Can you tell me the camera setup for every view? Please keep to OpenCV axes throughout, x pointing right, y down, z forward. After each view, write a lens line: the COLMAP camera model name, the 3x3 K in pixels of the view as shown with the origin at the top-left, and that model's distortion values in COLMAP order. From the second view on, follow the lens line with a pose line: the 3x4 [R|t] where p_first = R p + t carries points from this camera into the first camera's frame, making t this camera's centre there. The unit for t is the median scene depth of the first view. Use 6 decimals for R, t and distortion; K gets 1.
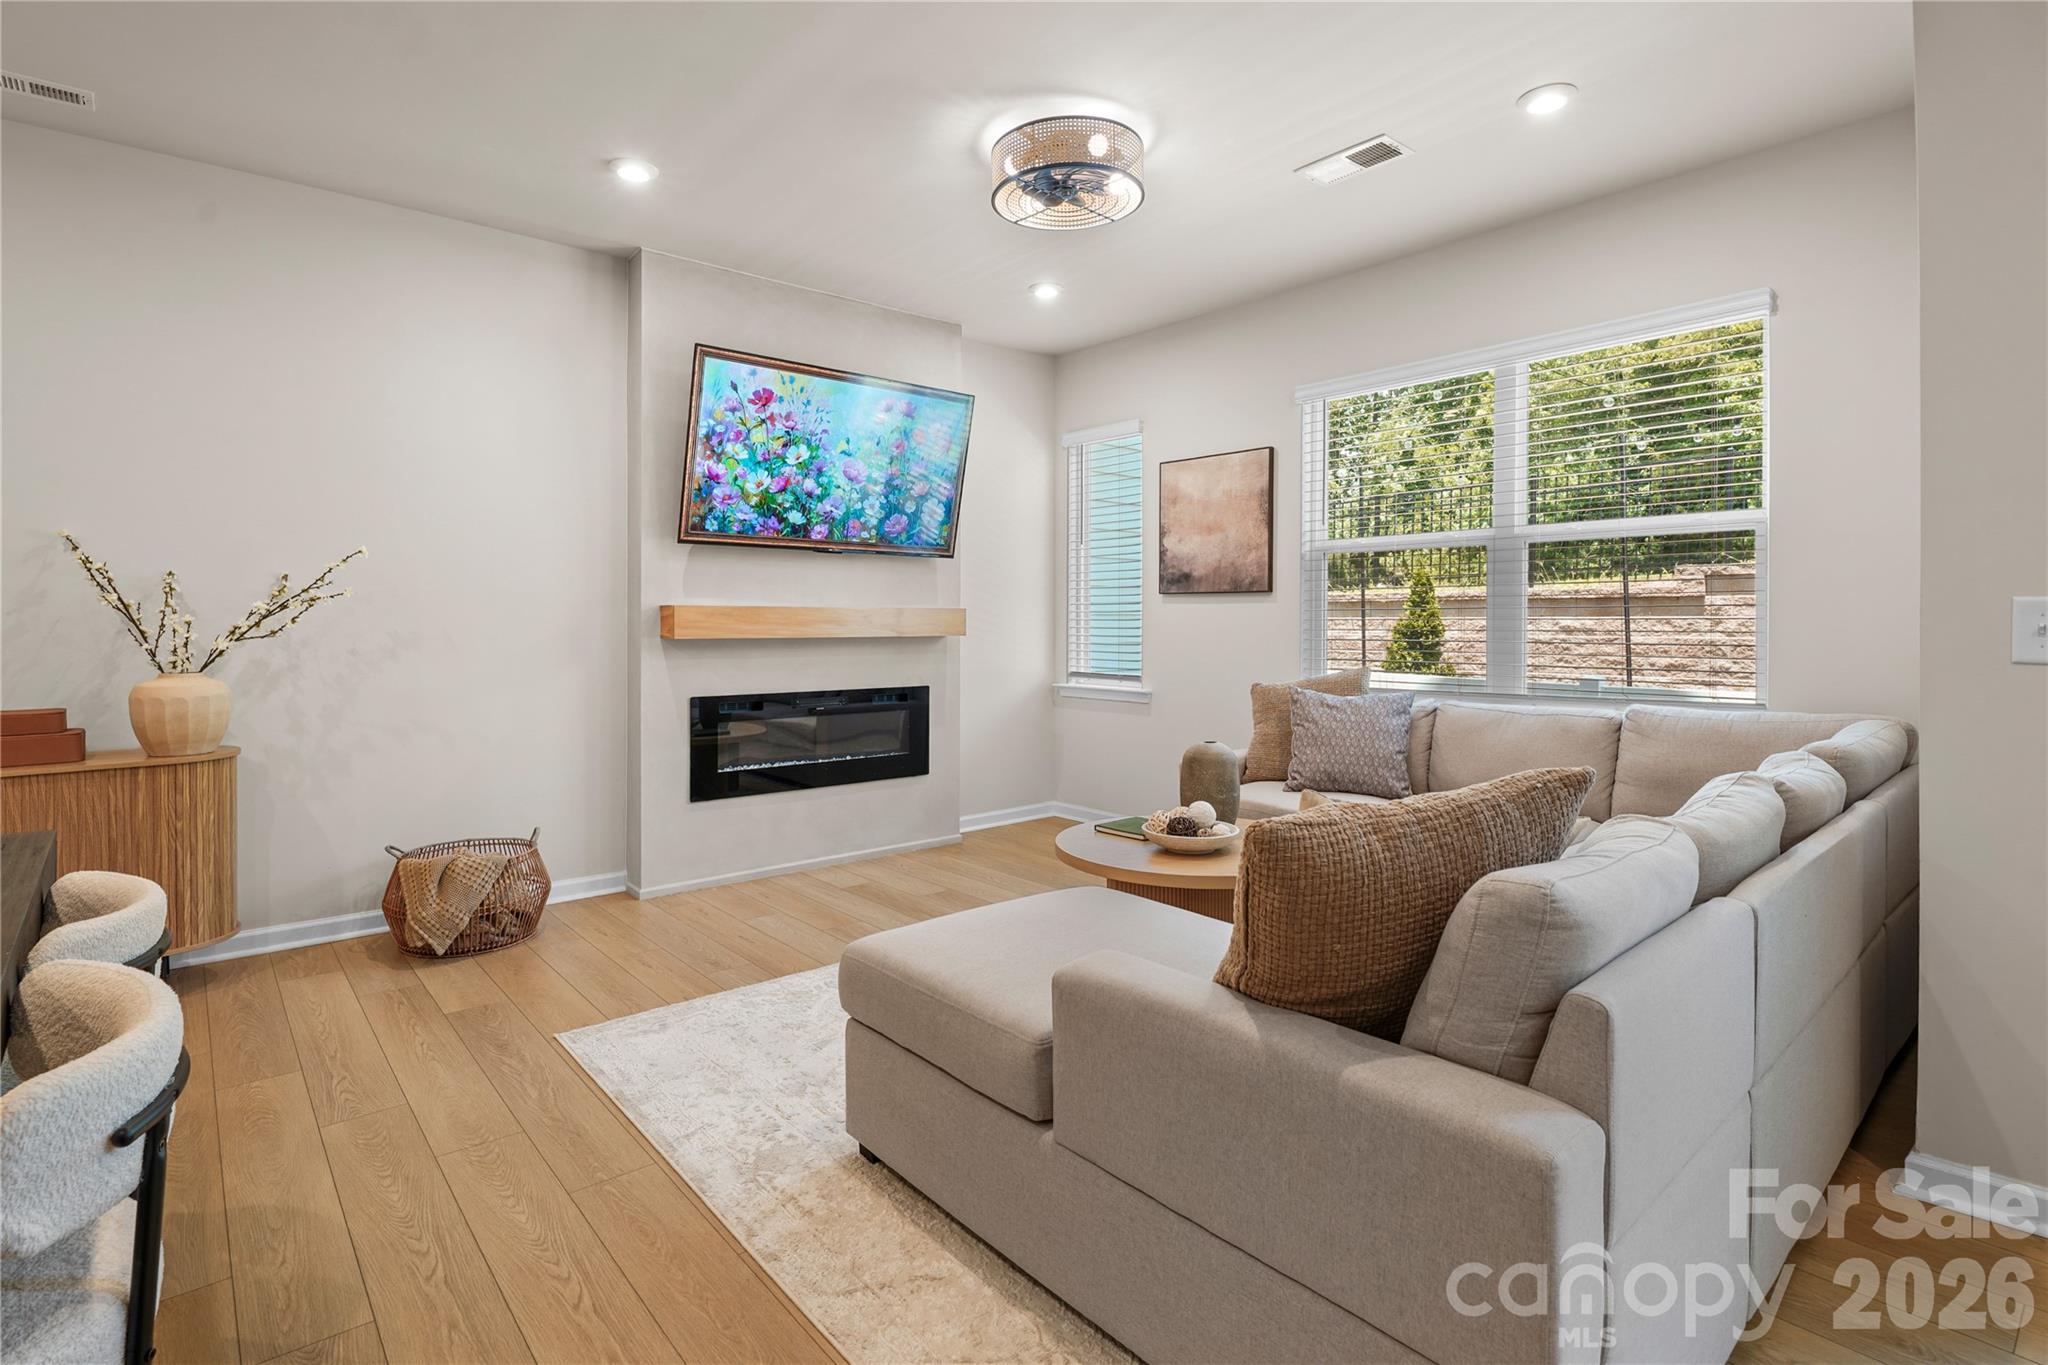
lens RADIAL K [[971.1, 0, 1002.2], [0, 971.1, 629.3], [0, 0, 1]] dist [0.003883, -0.000559]
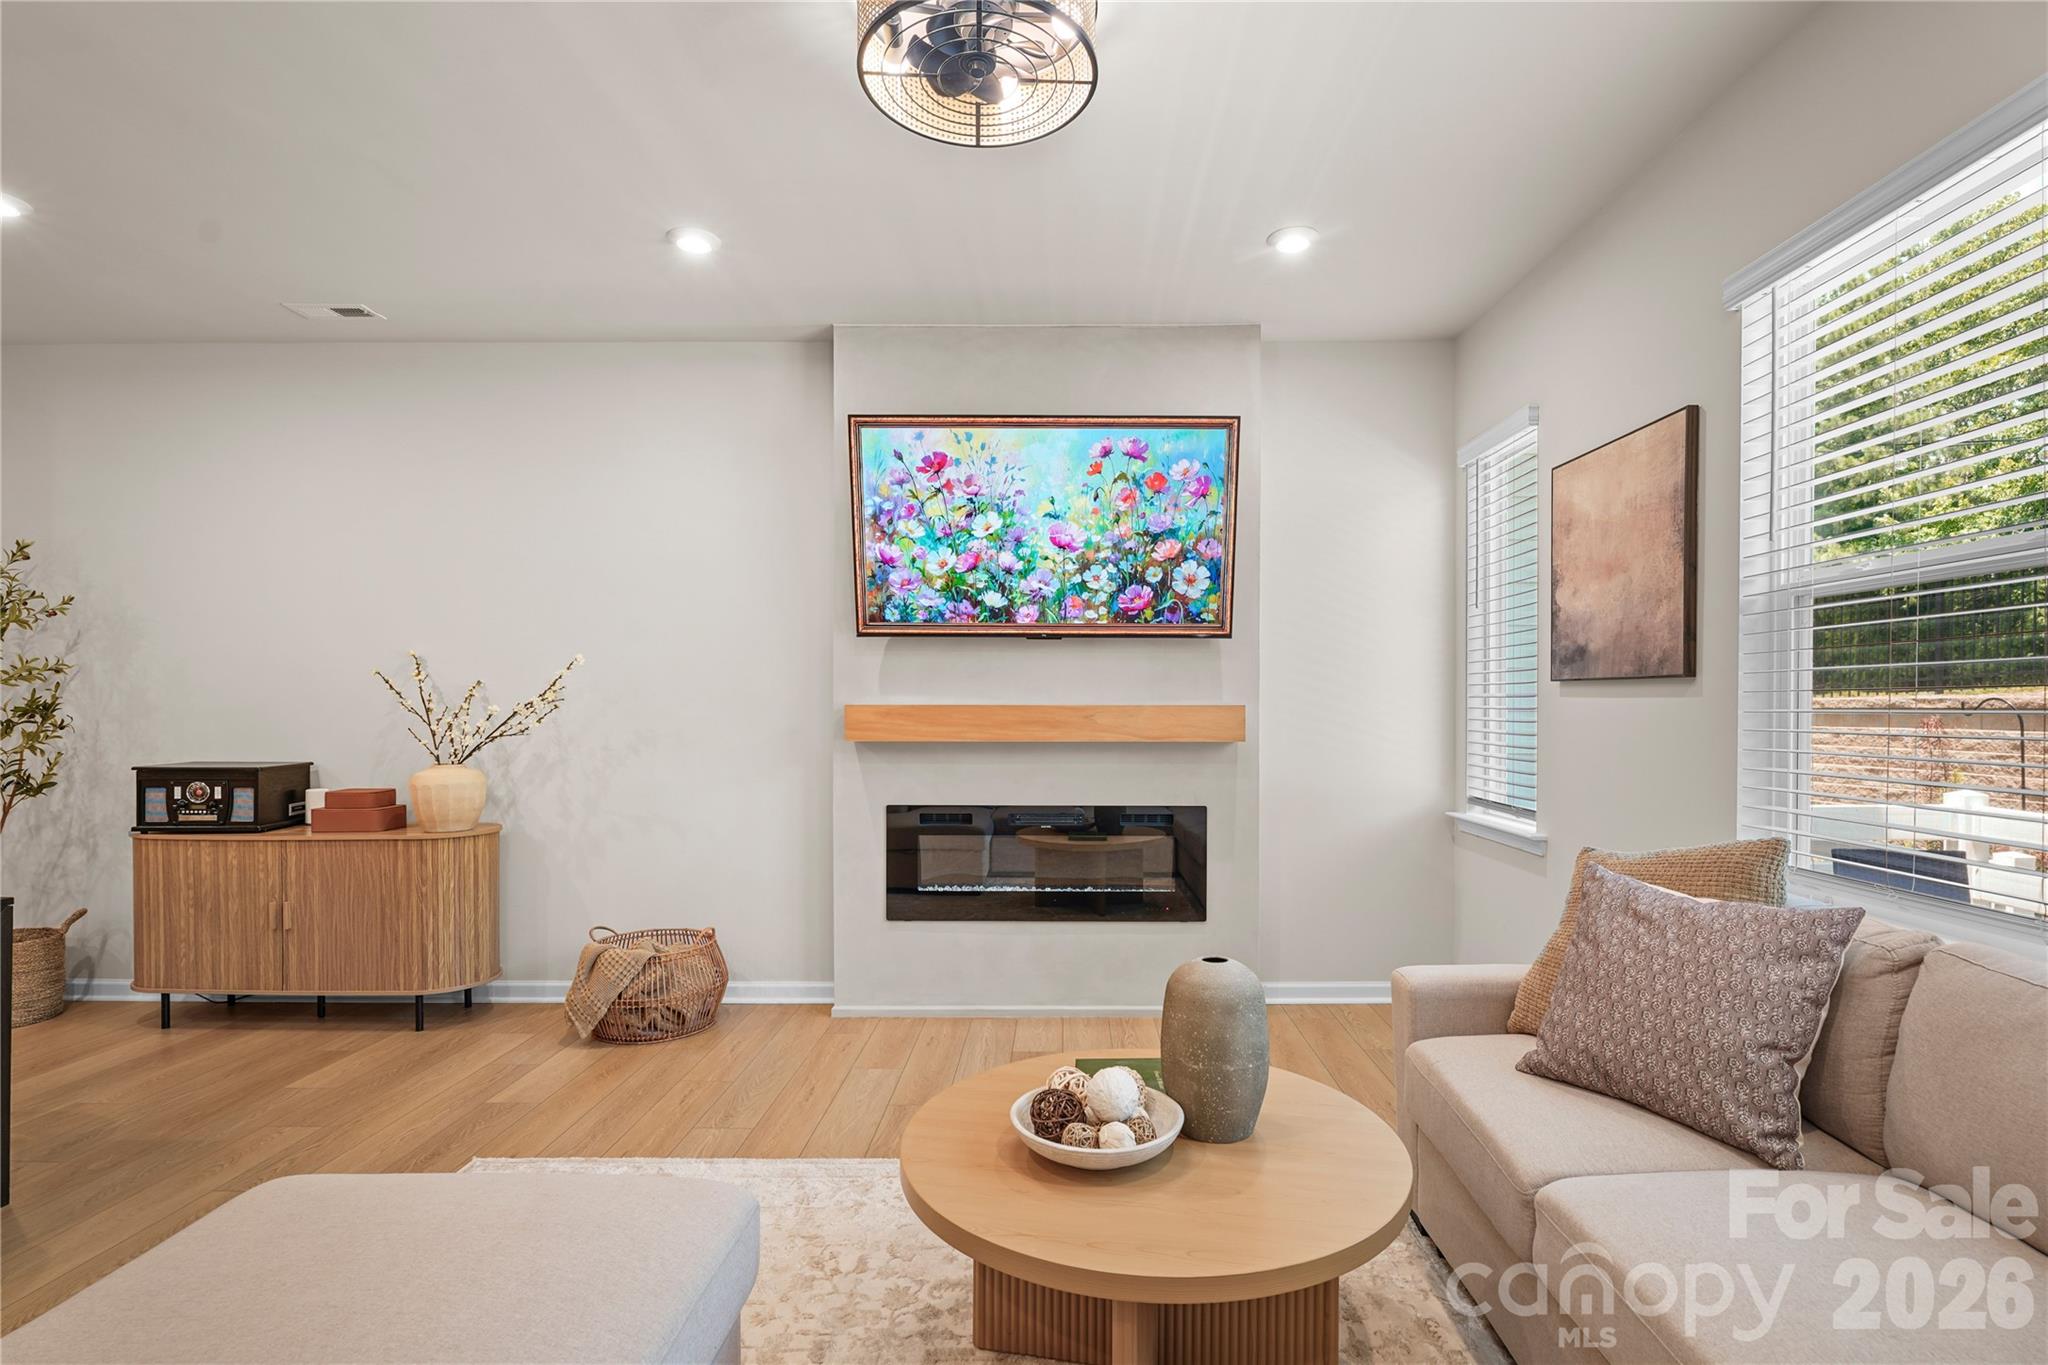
lens RADIAL K [[971.1, 0, 1057.7], [0, 971.1, 713.5], [0, 0, 1]] dist [0.003883, -0.000559]
pose [[0.772659, 0.006618, -0.634787, 0.369017], [-0.006219, 0.999977, 0.002855, -0.018796], [0.634791, 0.001742, 0.772682, 0.386066]]
